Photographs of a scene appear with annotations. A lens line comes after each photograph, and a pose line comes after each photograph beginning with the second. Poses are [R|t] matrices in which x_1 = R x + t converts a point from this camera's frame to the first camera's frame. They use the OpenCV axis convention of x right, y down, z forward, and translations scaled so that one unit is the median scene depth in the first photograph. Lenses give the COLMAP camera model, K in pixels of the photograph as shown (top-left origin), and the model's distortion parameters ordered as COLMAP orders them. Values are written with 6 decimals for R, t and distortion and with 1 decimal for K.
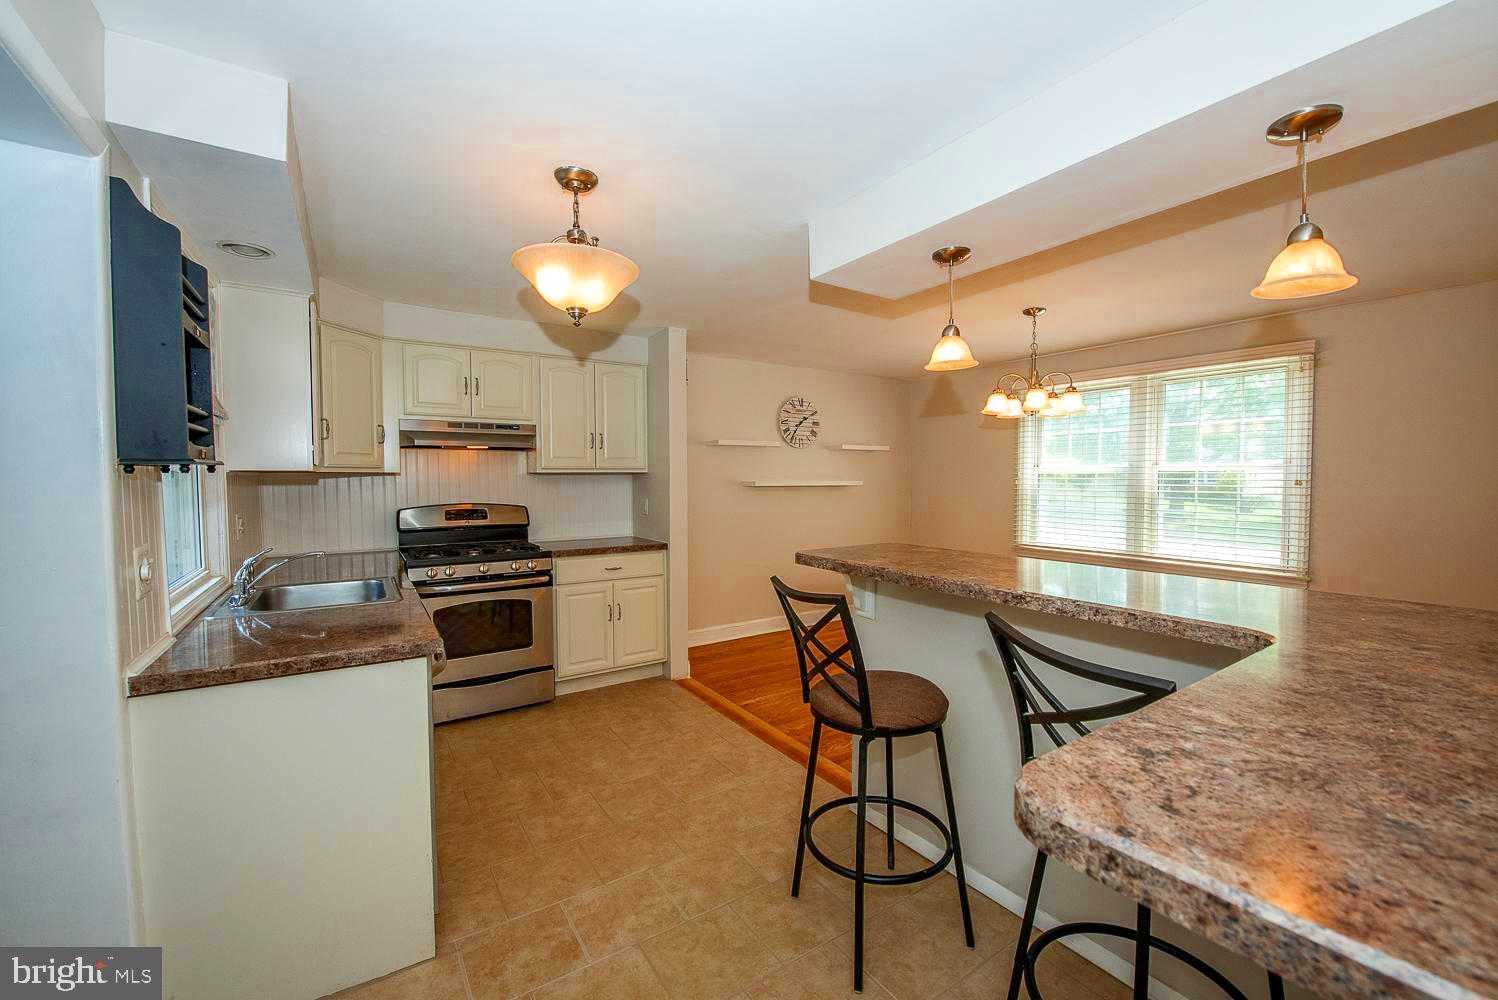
lens RADIAL K [[597.9, 0, 757.7], [0, 597.9, 498.1], [0, 0, 1]] dist [-0.015164, -0.002600]
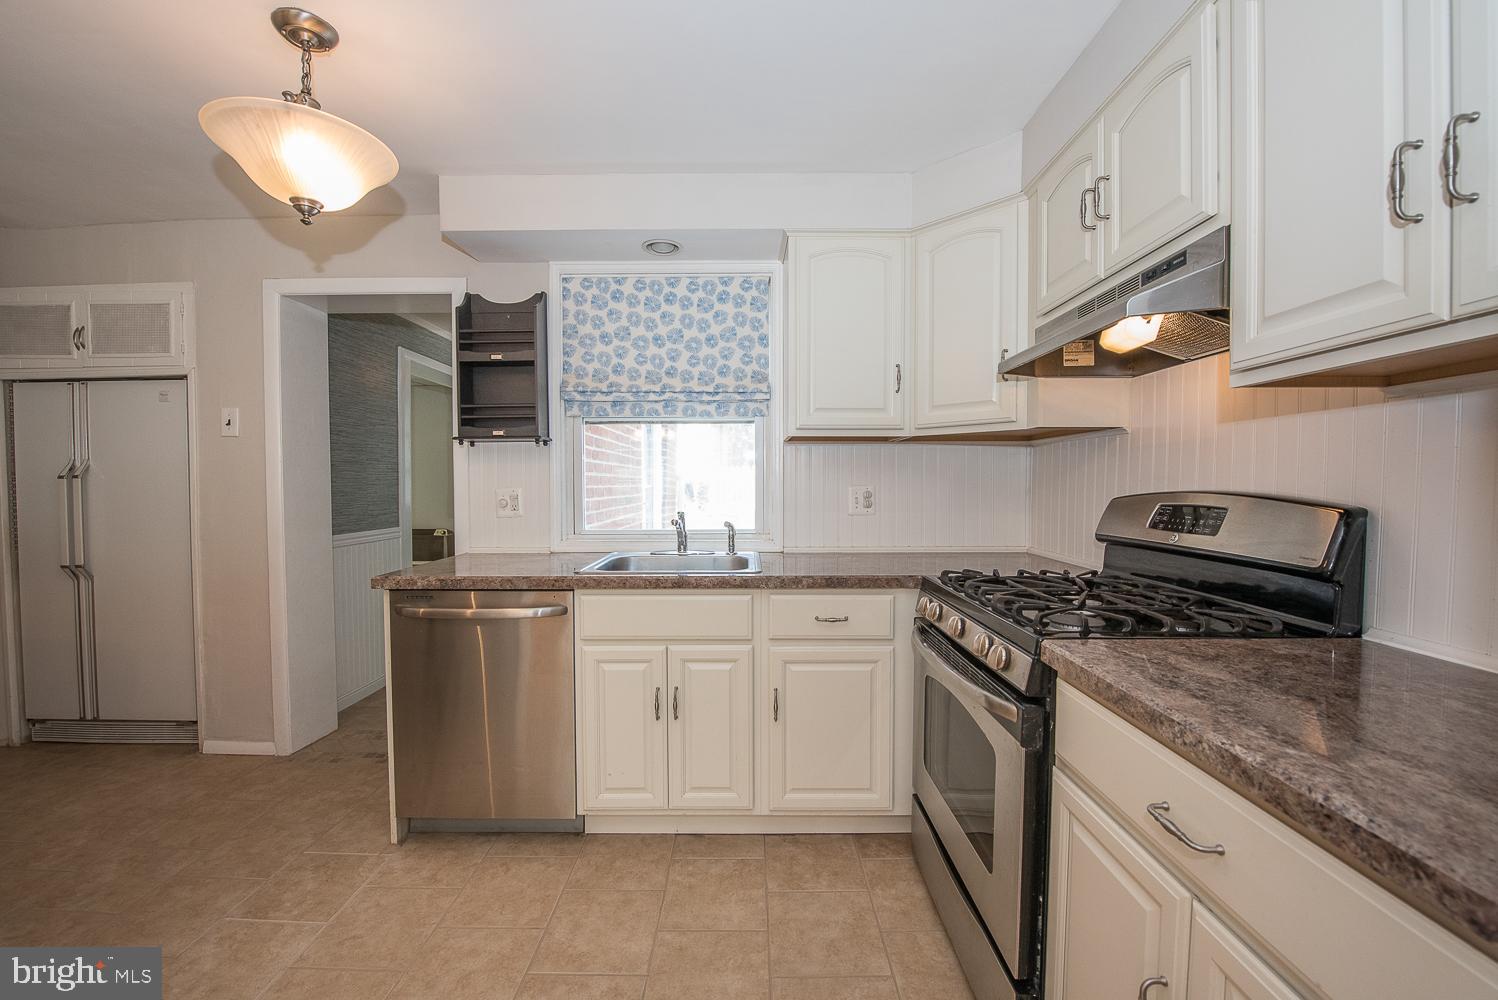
lens RADIAL K [[597.9, 0, 752.1], [0, 597.9, 499.9], [0, 0, 1]] dist [-0.015164, -0.002600]
pose [[-0.567215, 0.025785, -0.823166, 0.001121], [-0.026948, 0.998393, 0.049843, 0.003321], [0.823129, 0.050454, -0.565609, 0.989848]]
